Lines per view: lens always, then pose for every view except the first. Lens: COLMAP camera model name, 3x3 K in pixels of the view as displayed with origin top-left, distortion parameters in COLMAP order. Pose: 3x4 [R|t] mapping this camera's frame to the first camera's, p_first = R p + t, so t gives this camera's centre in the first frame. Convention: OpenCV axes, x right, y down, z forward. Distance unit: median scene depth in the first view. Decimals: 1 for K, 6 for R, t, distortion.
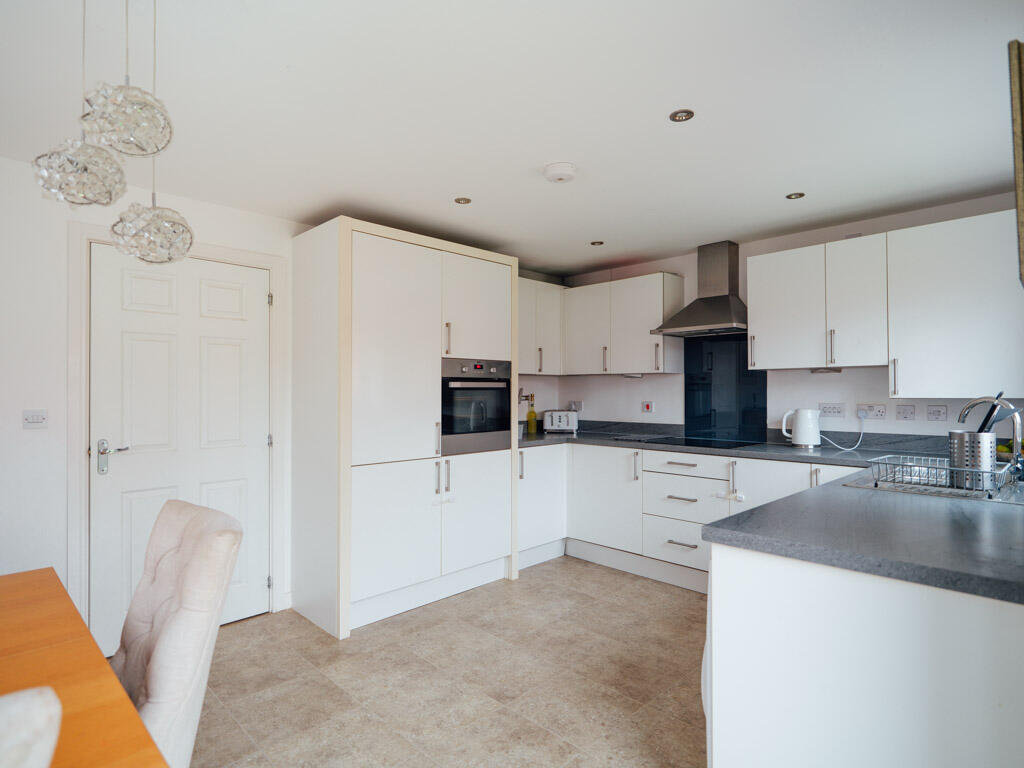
lens RADIAL K [[553.6, 0, 511.5], [0, 553.6, 388.0], [0, 0, 1]] dist [-0.004773, 0.000274]
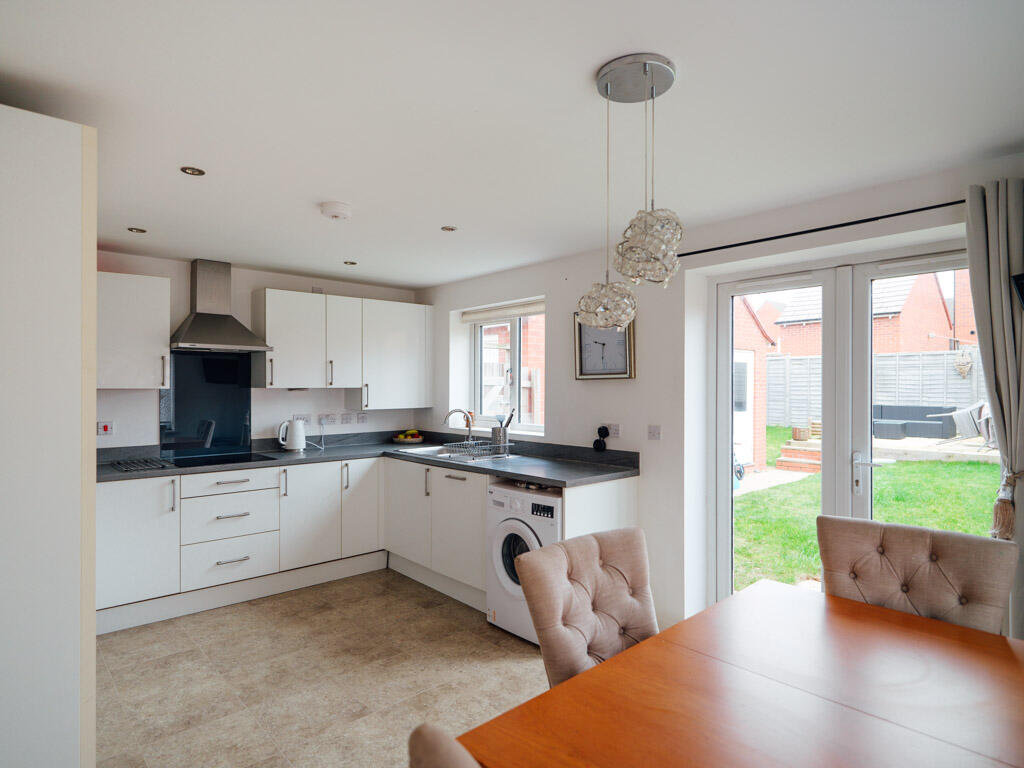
lens RADIAL K [[553.6, 0, 538.6], [0, 553.6, 387.6], [0, 0, 1]] dist [-0.004773, 0.000274]
pose [[0.028396, 0.001845, 0.999595, -0.748035], [-0.008530, 0.999962, -0.001604, -0.041077], [-0.999560, -0.008481, 0.028411, 0.453583]]
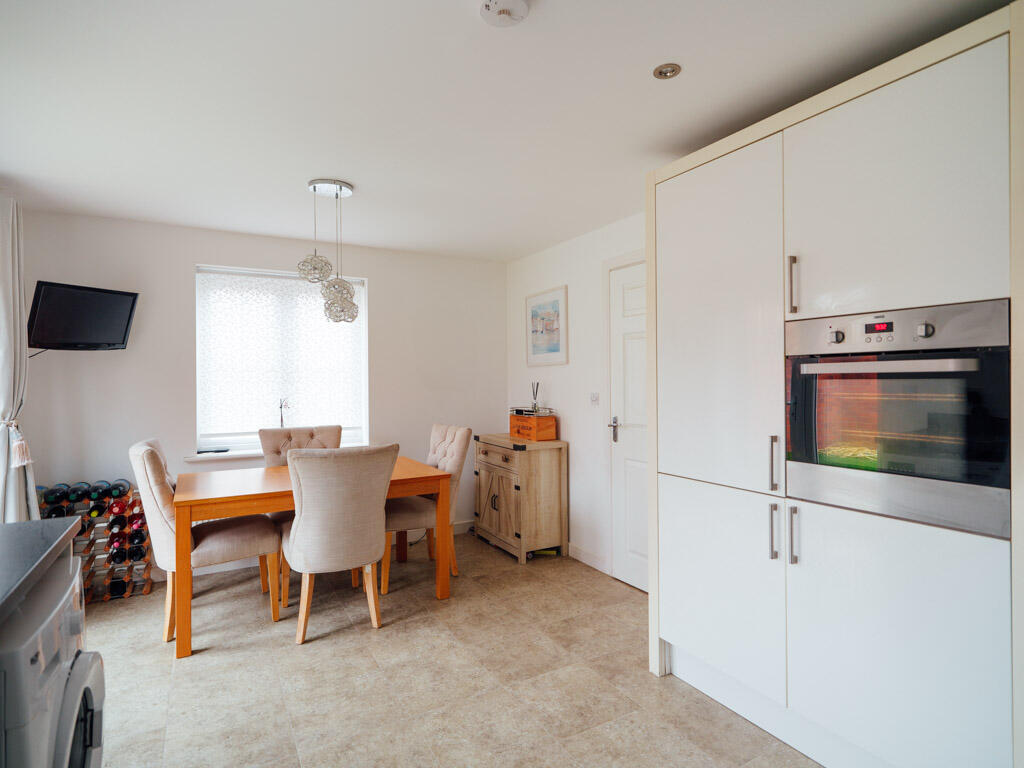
lens RADIAL K [[553.6, 0, 518.5], [0, 553.6, 382.5], [0, 0, 1]] dist [-0.004773, 0.000274]
pose [[-0.263834, 0.012118, -0.964492, 0.490780], [0.018251, 0.999805, 0.007569, -0.002021], [0.964395, -0.015606, -0.264003, 0.898523]]
